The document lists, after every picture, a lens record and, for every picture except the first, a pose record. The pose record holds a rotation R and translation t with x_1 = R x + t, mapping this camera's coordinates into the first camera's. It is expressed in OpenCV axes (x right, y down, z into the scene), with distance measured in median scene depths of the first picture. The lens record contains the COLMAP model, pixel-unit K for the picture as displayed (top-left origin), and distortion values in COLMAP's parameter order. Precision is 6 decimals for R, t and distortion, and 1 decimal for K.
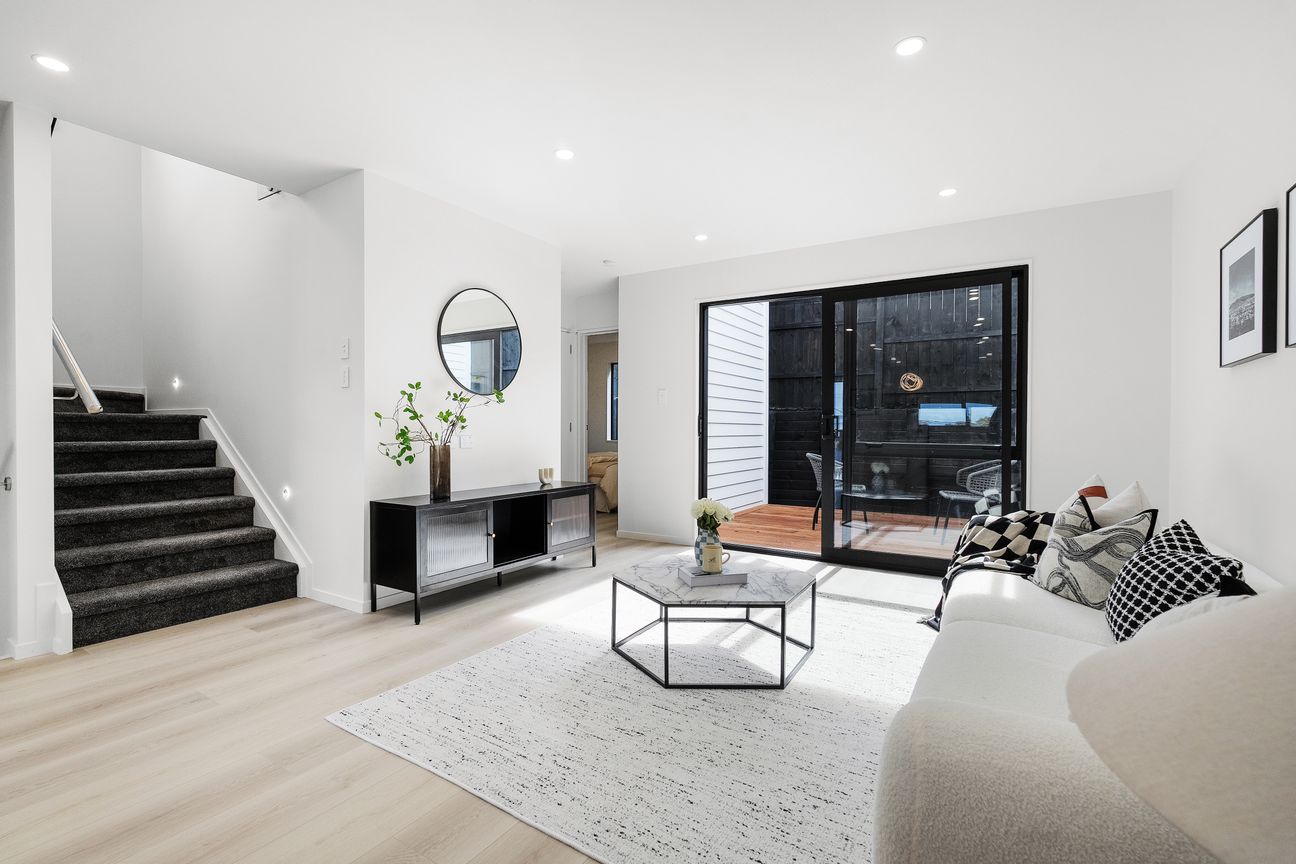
lens RADIAL K [[578.6, 0, 645.8], [0, 578.6, 430.5], [0, 0, 1]] dist [-0.001865, -0.000261]
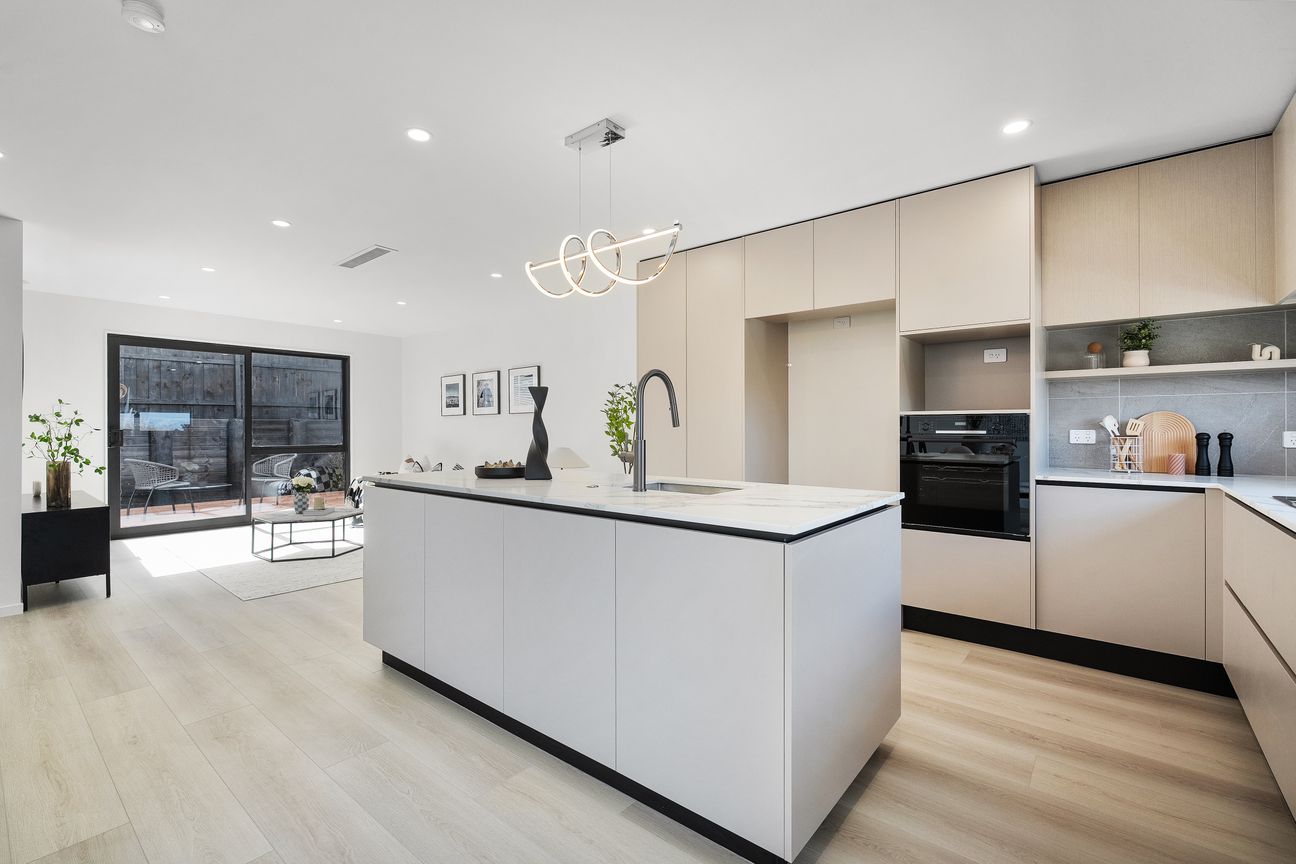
lens RADIAL K [[573.9, 0, 642.3], [0, 573.9, 425.8], [0, 0, 1]] dist [-0.001785, 0.000184]
pose [[0.135432, -0.002538, 0.990783, -1.596974], [0.007554, 0.999970, 0.001529, -0.047063], [-0.990758, 0.007277, 0.135447, -0.391095]]
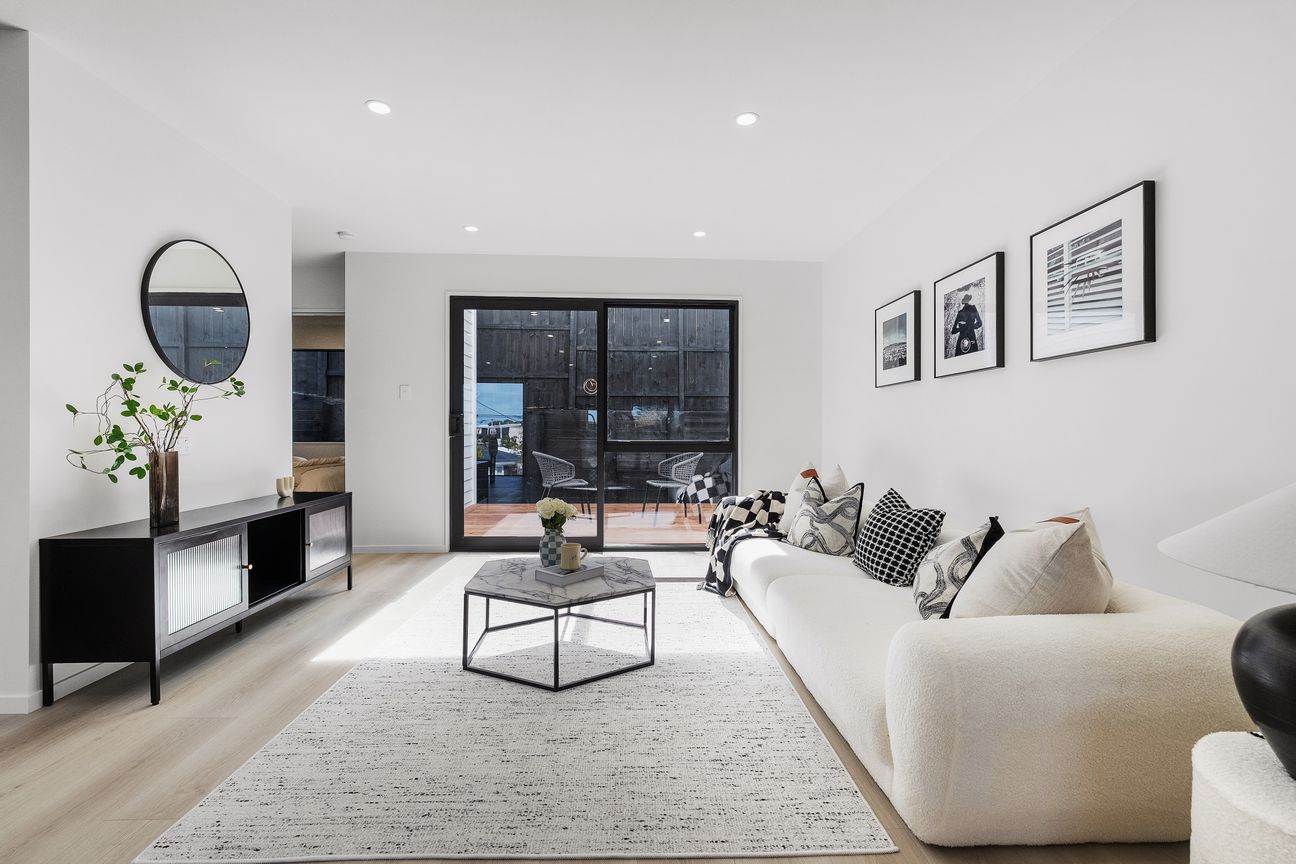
lens RADIAL K [[573.9, 0, 642.3], [0, 573.9, 425.8], [0, 0, 1]] dist [-0.001785, 0.000184]
pose [[0.825567, 0.001069, 0.564303, -0.316634], [0.002229, 0.999984, -0.005155, -0.001843], [-0.564300, 0.005514, 0.825552, 0.085263]]
